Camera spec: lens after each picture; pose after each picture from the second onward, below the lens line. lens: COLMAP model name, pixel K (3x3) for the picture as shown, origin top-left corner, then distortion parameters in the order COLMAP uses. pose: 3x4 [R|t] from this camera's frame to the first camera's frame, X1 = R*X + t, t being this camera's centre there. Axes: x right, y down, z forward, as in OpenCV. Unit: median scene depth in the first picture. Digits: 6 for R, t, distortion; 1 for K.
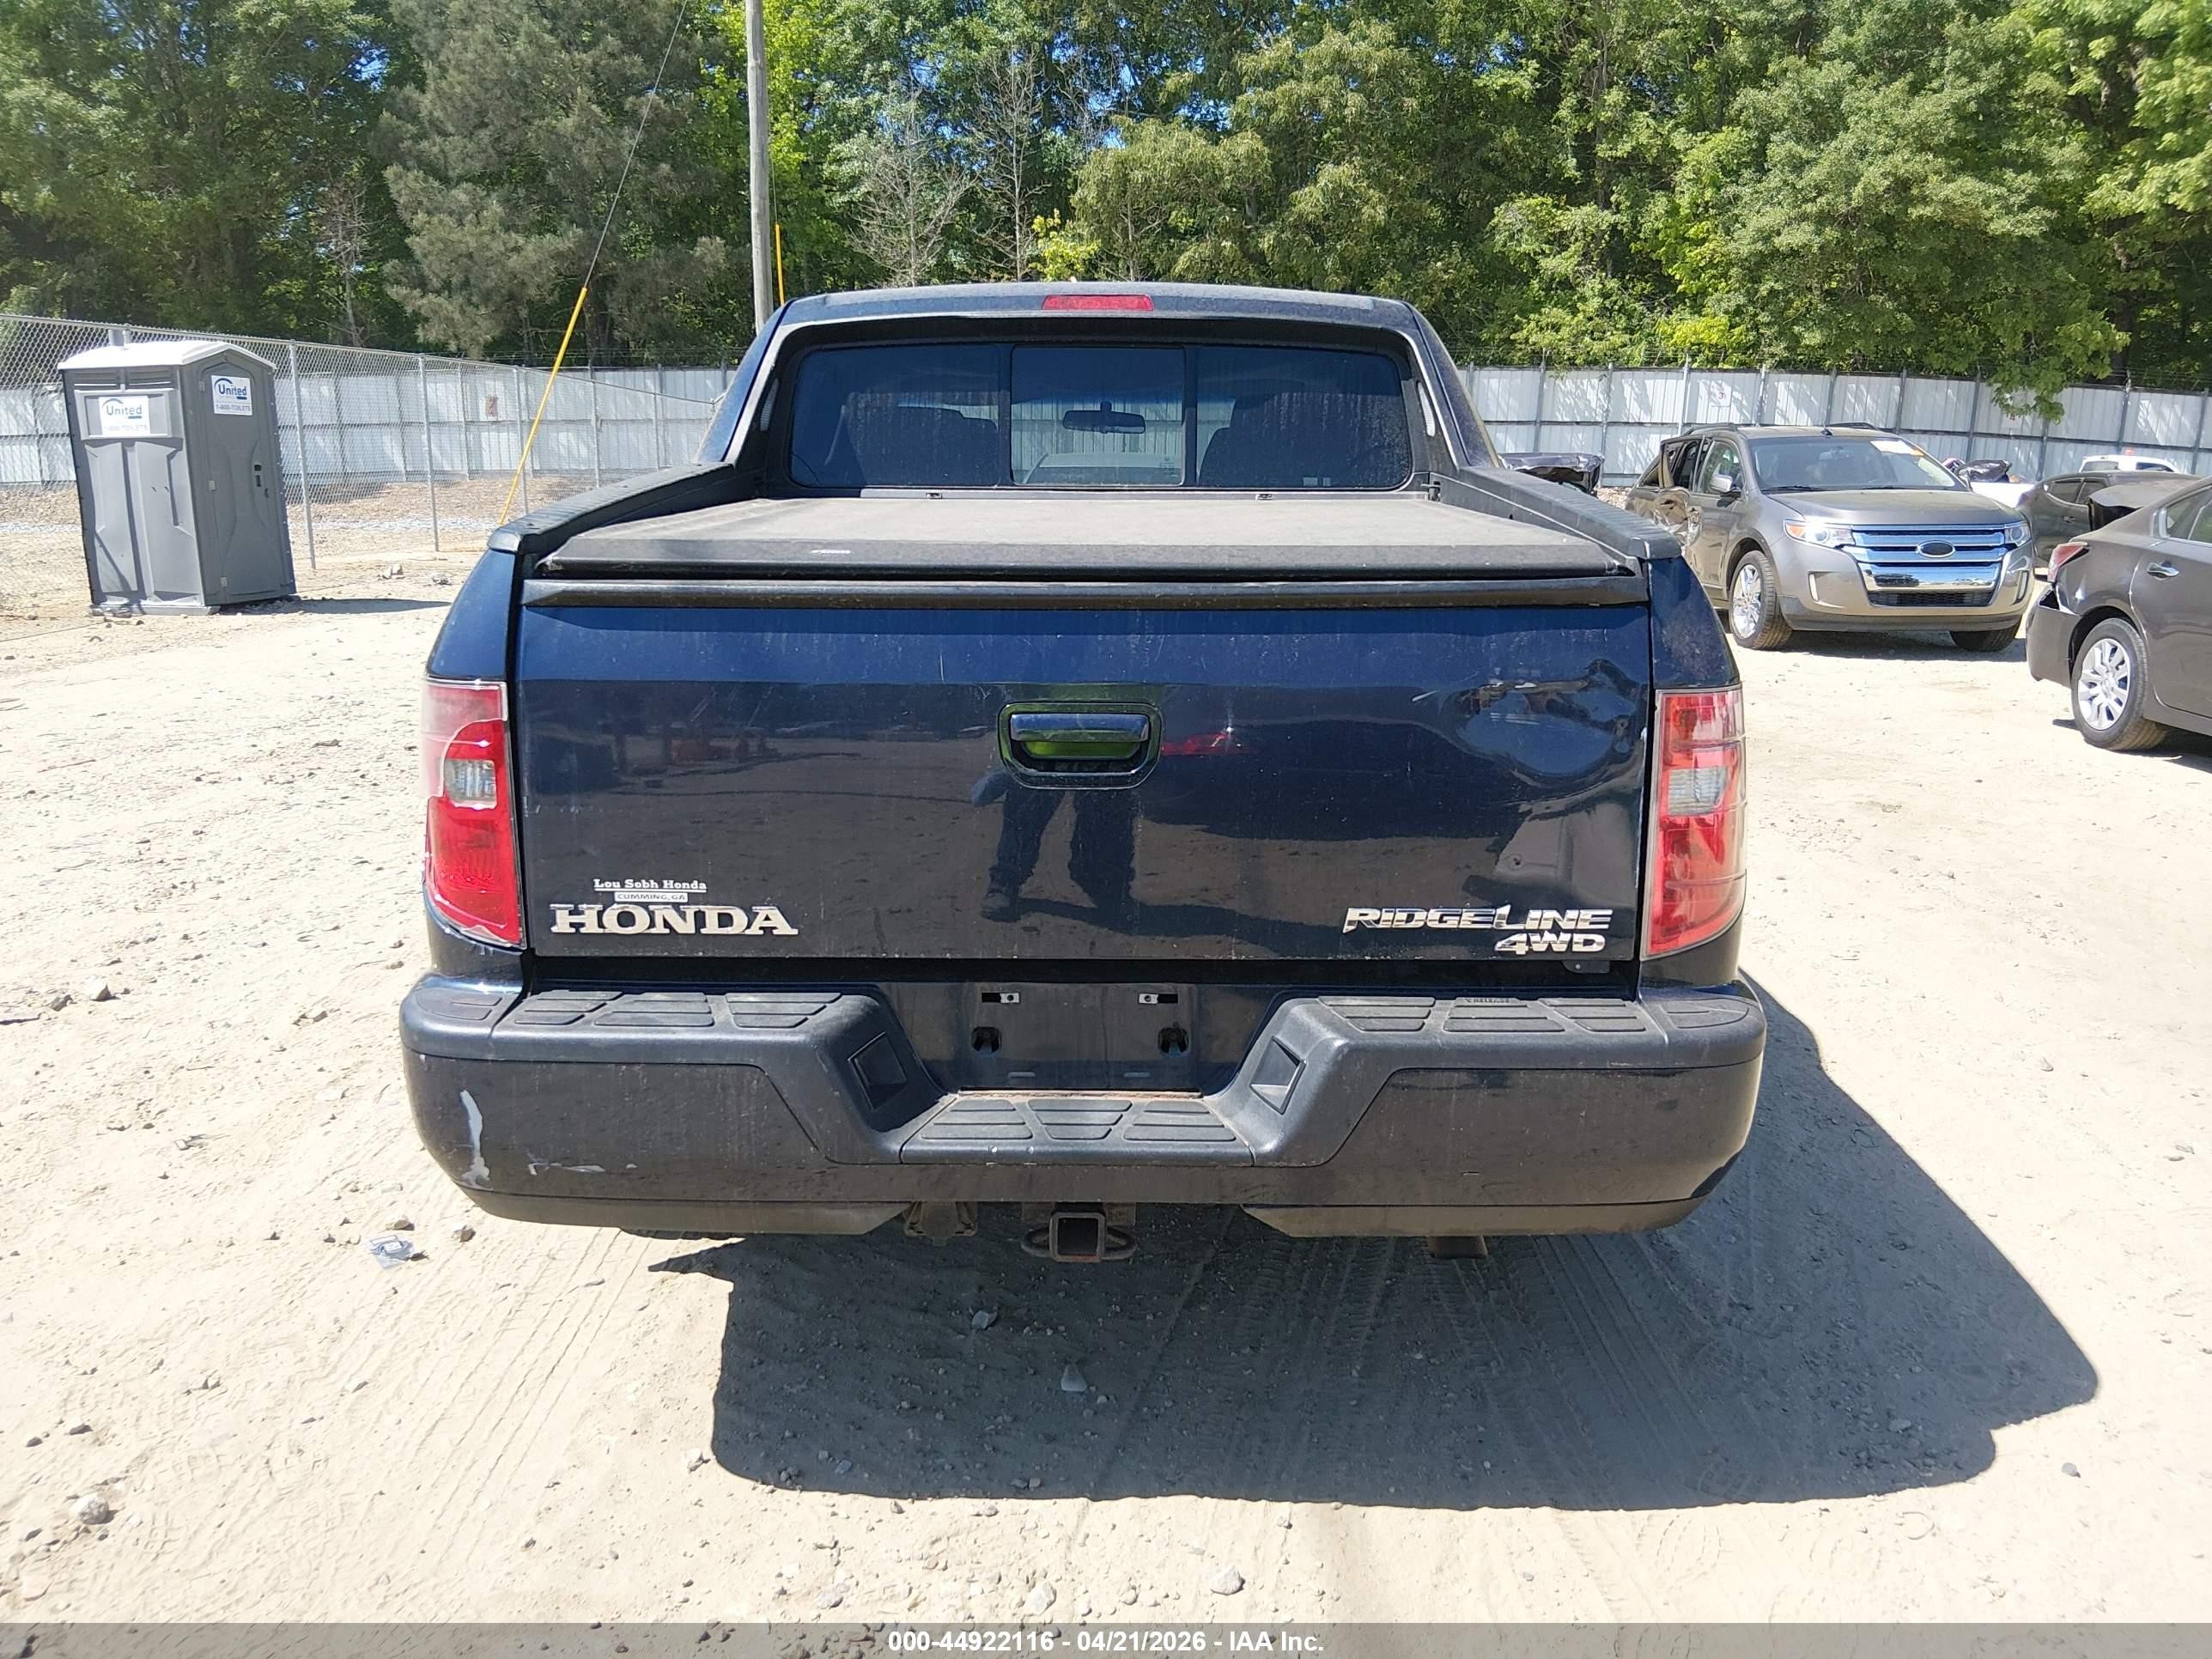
lens RADIAL K [[1730.4, 0, 1111.8], [0, 1730.4, 843.6], [0, 0, 1]] dist [0.055923, -0.095289]
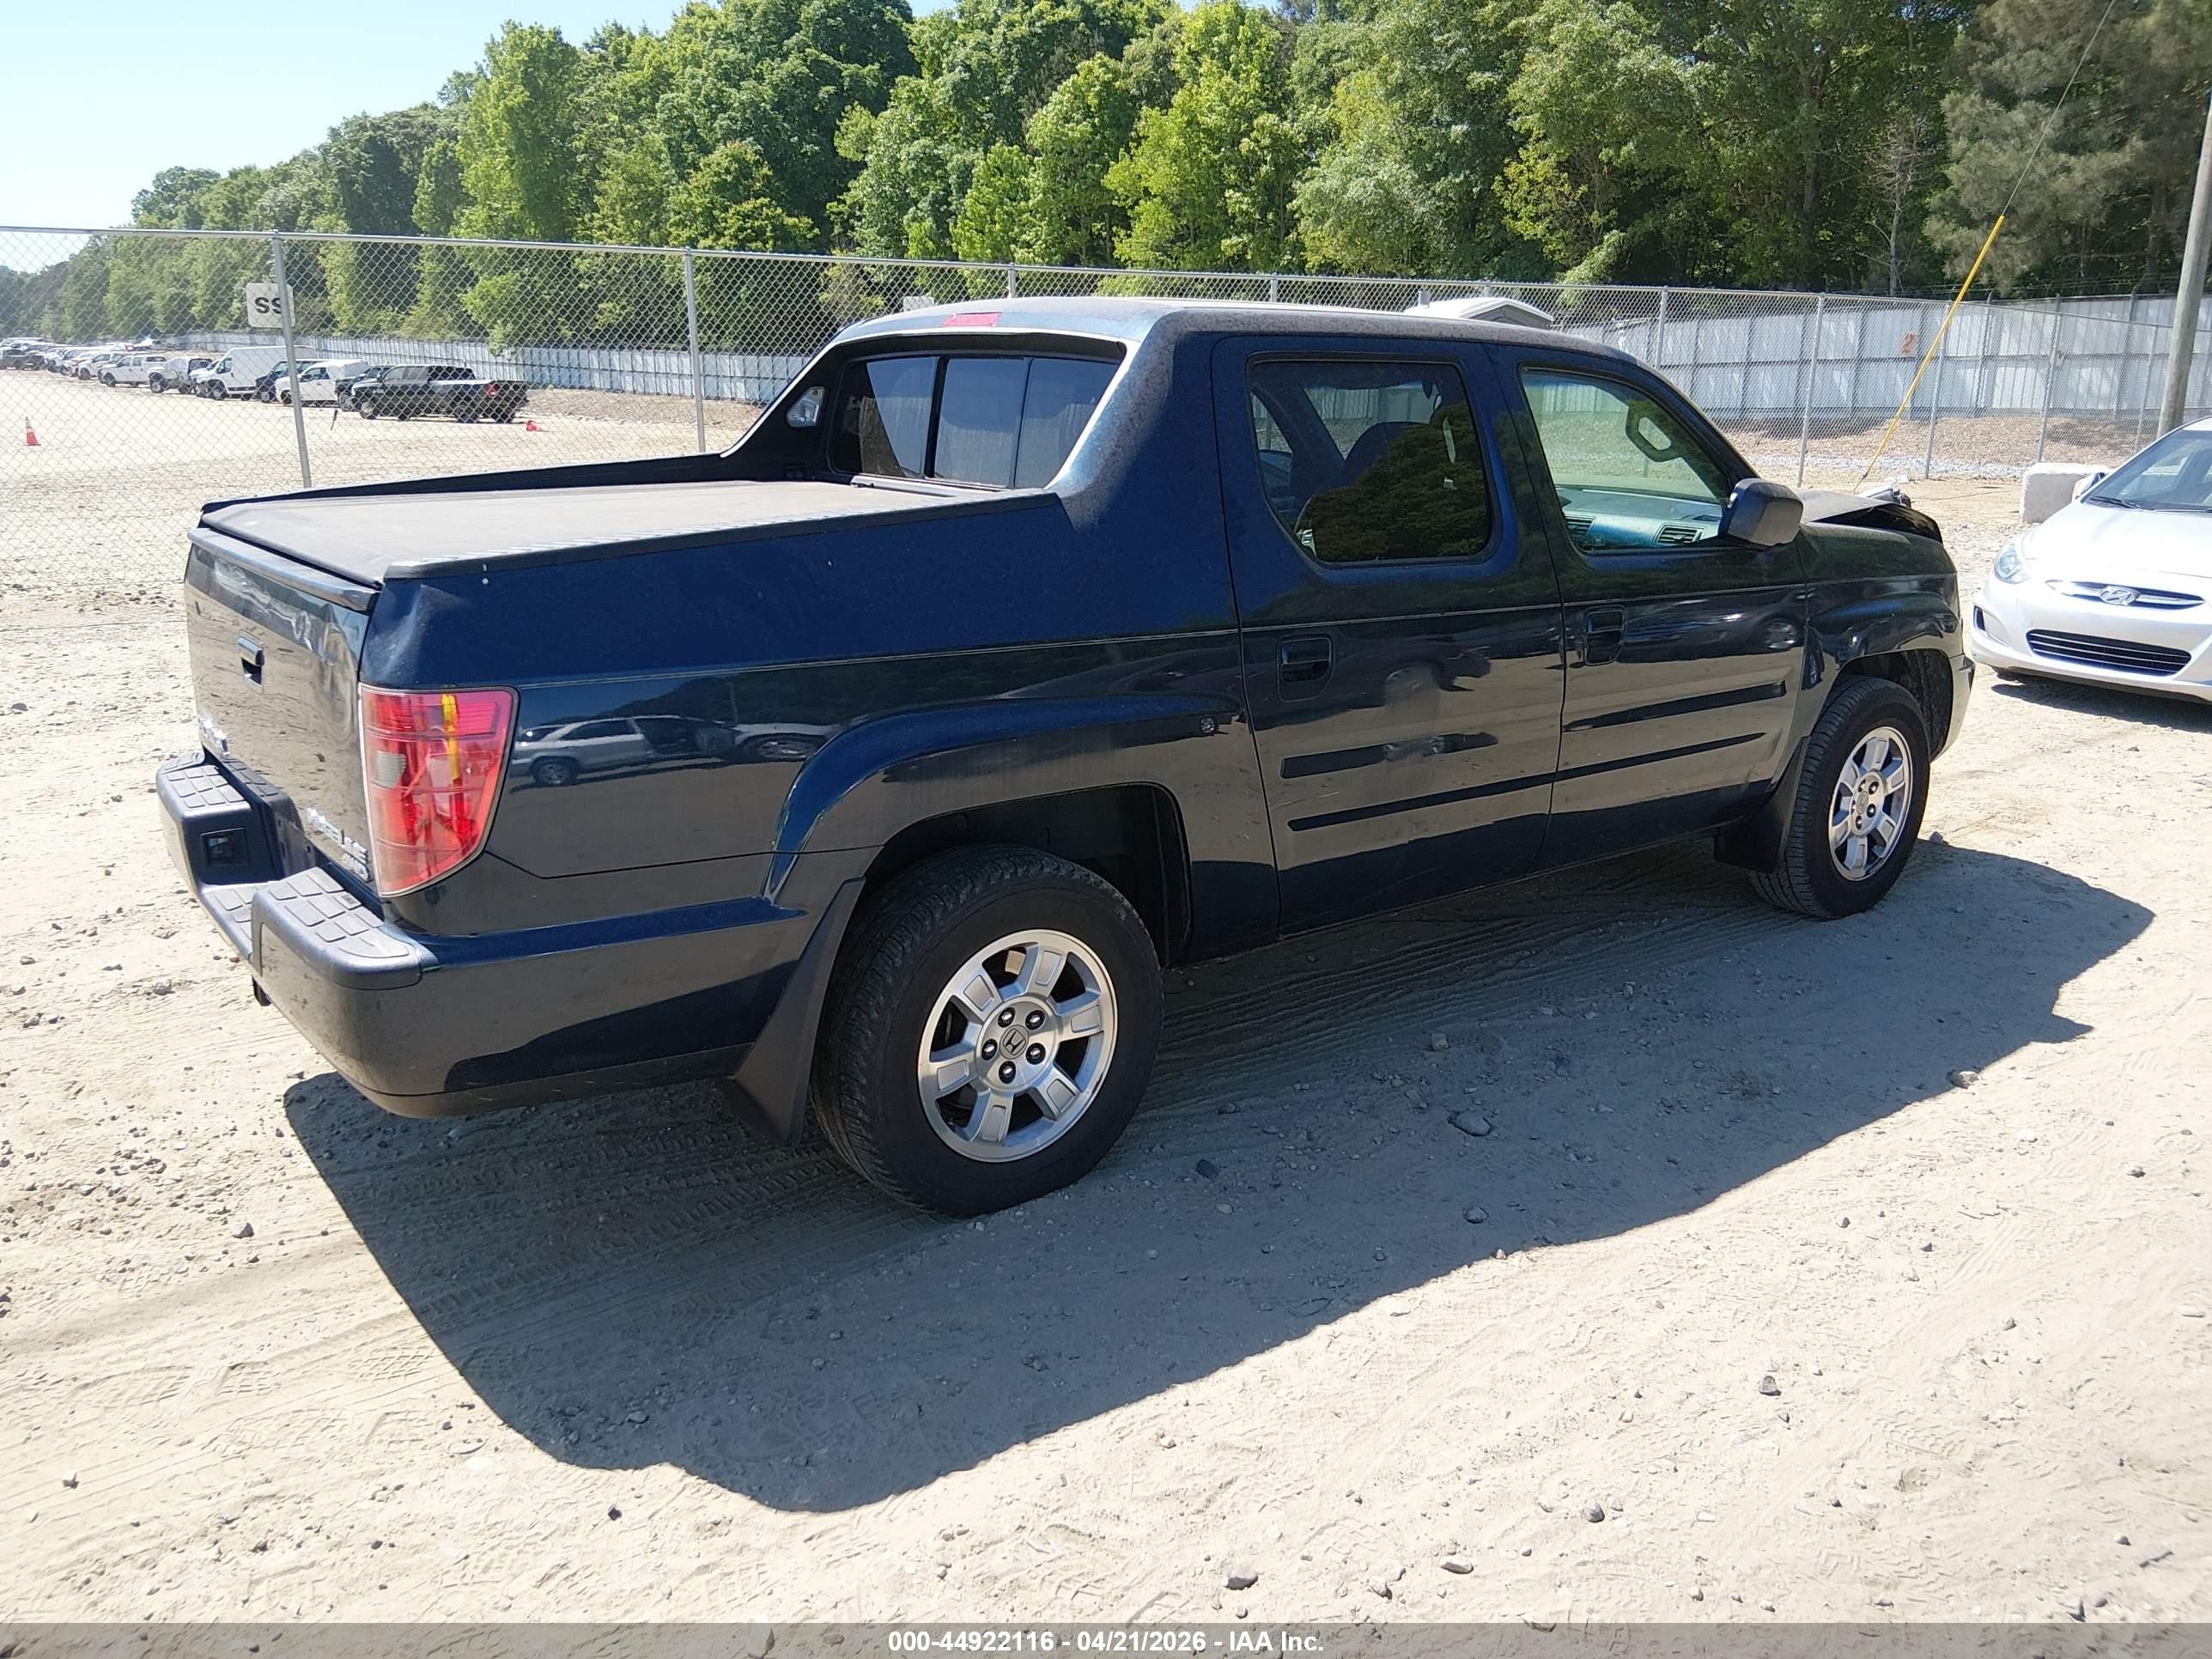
lens RADIAL K [[1730.4, 0, 1114.2], [0, 1730.4, 850.4], [0, 0, 1]] dist [0.055923, -0.095289]
pose [[0.597088, 0.222325, -0.770751, 0.147077], [-0.186524, 0.972969, 0.136159, -0.022199], [0.780189, 0.062464, 0.622417, 0.057753]]
